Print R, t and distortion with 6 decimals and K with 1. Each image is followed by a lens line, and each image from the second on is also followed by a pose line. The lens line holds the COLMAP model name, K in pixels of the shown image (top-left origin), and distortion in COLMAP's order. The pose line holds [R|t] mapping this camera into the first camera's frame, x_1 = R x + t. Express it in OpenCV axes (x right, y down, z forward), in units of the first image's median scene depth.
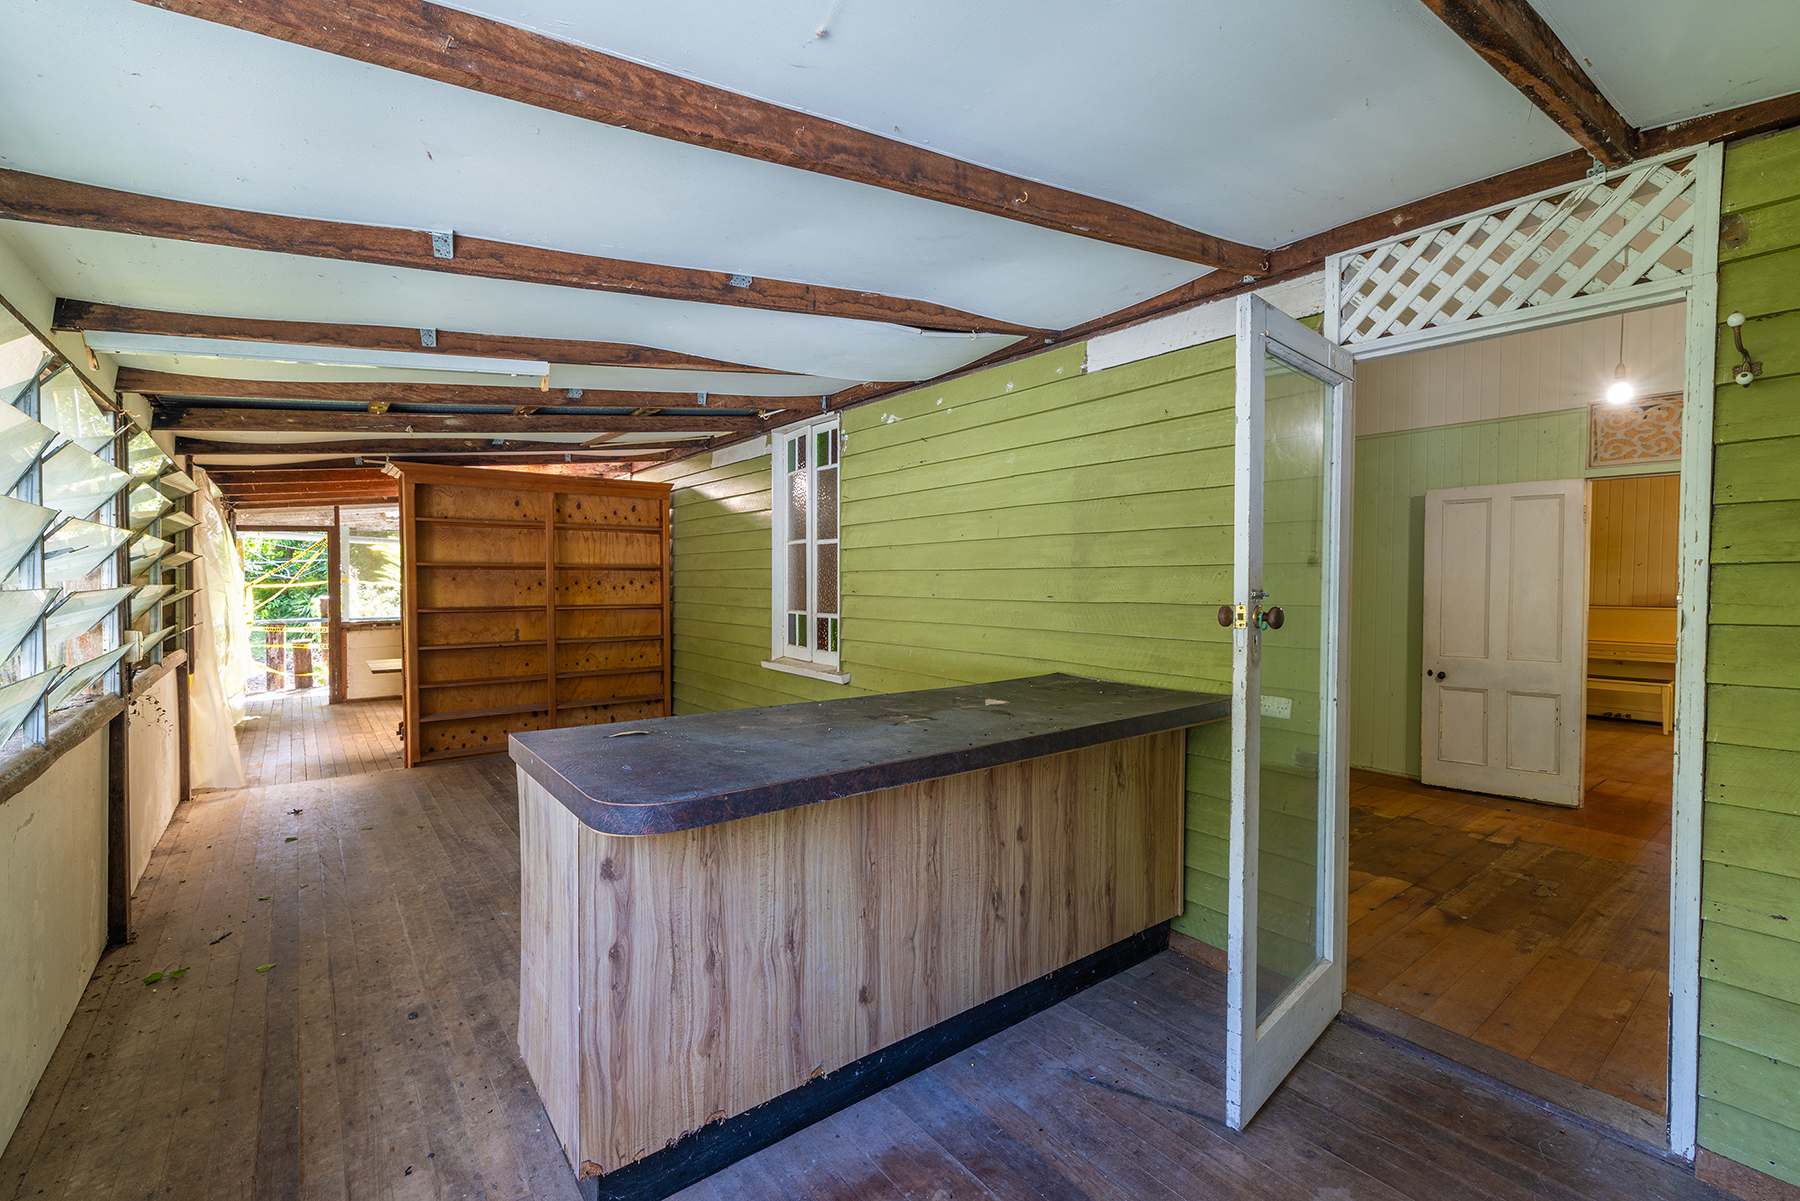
lens RADIAL K [[771.6, 0, 903.1], [0, 771.6, 596.0], [0, 0, 1]] dist [0.002446, 0.000638]
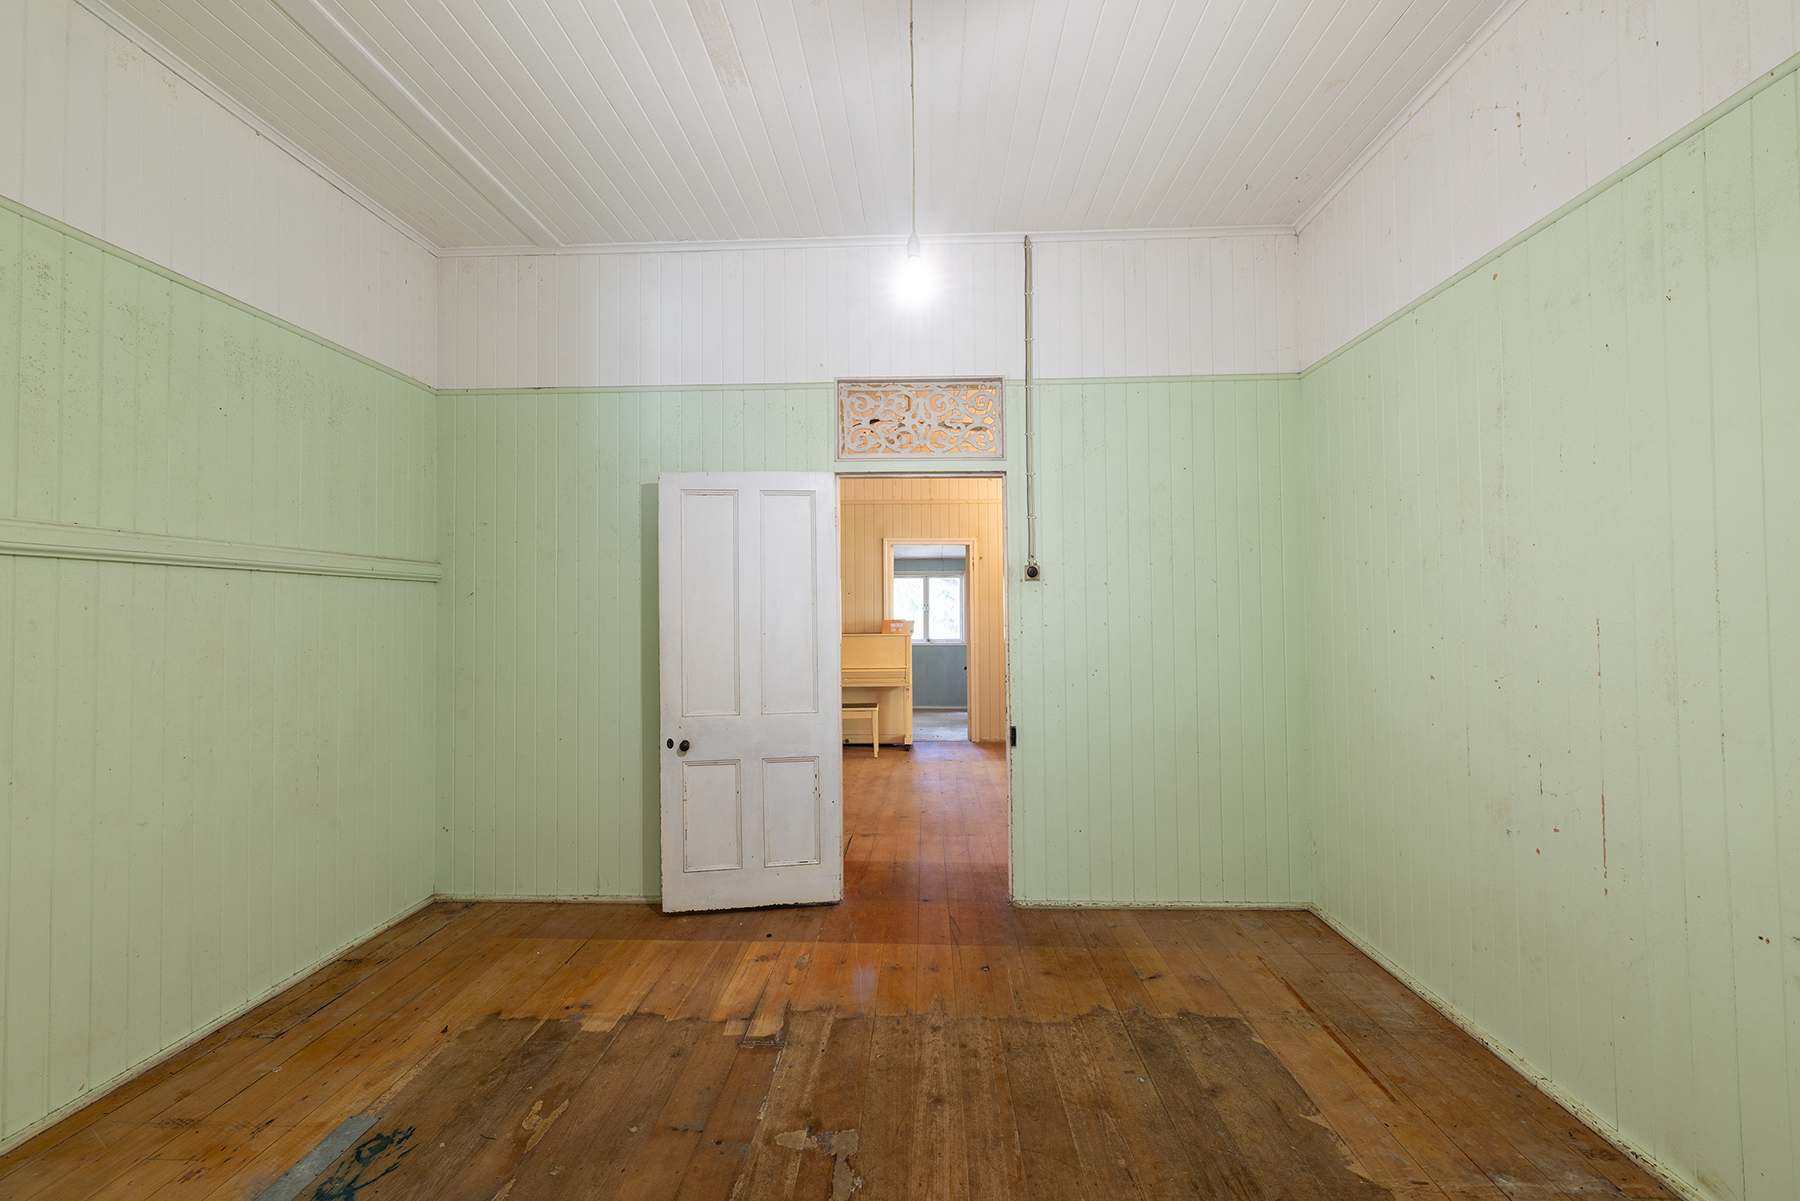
lens RADIAL K [[771.6, 0, 903.0], [0, 771.6, 602.0], [0, 0, 1]] dist [0.002446, 0.000638]
pose [[0.645516, -0.002437, 0.763742, 0.357606], [0.030395, 0.999285, -0.022501, -0.002590], [-0.763141, 0.037739, 0.645129, 0.485401]]
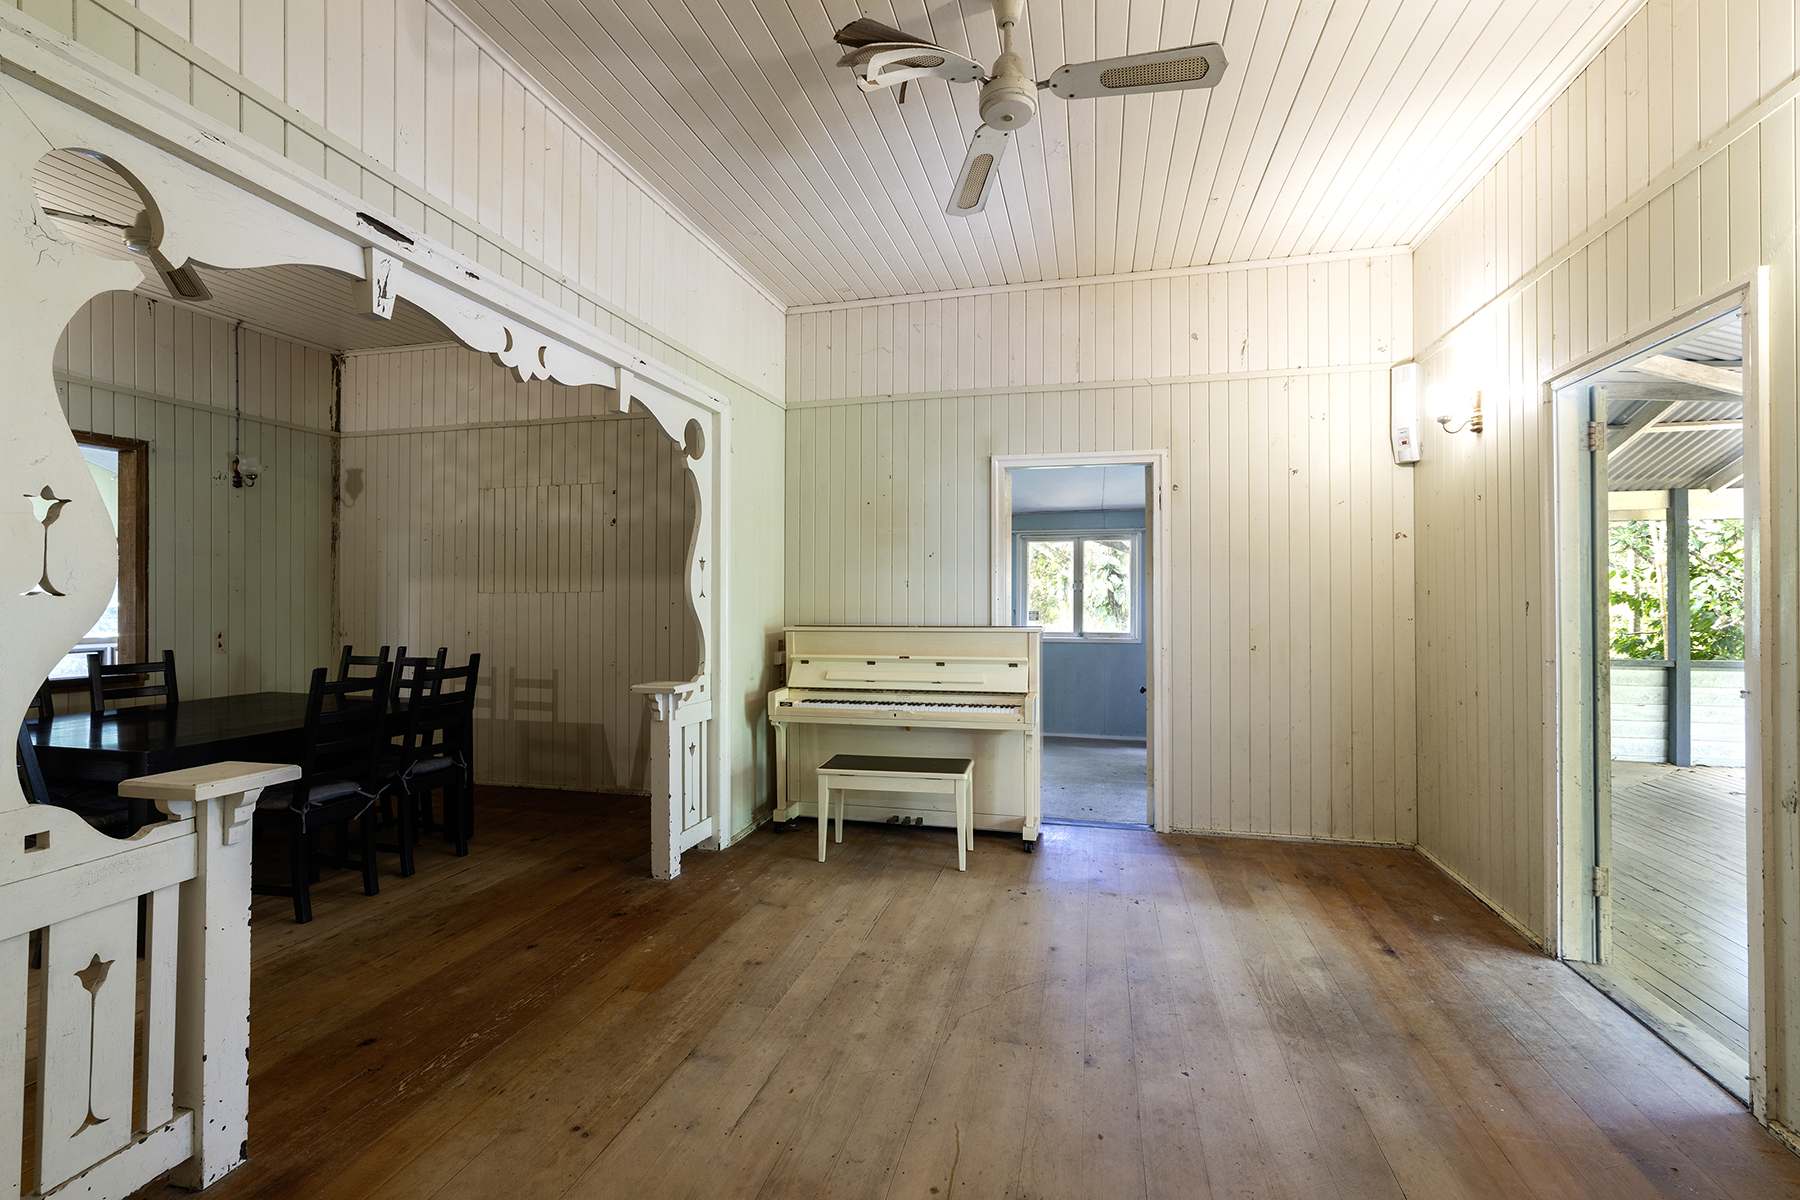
lens RADIAL K [[771.6, 0, 907.3], [0, 771.6, 594.9], [0, 0, 1]] dist [0.002446, 0.000638]
pose [[0.789522, -0.003328, 0.613714, 0.678138], [0.019820, 0.999602, -0.020077, 0.000743], [-0.613403, 0.028015, 0.789273, 0.720546]]
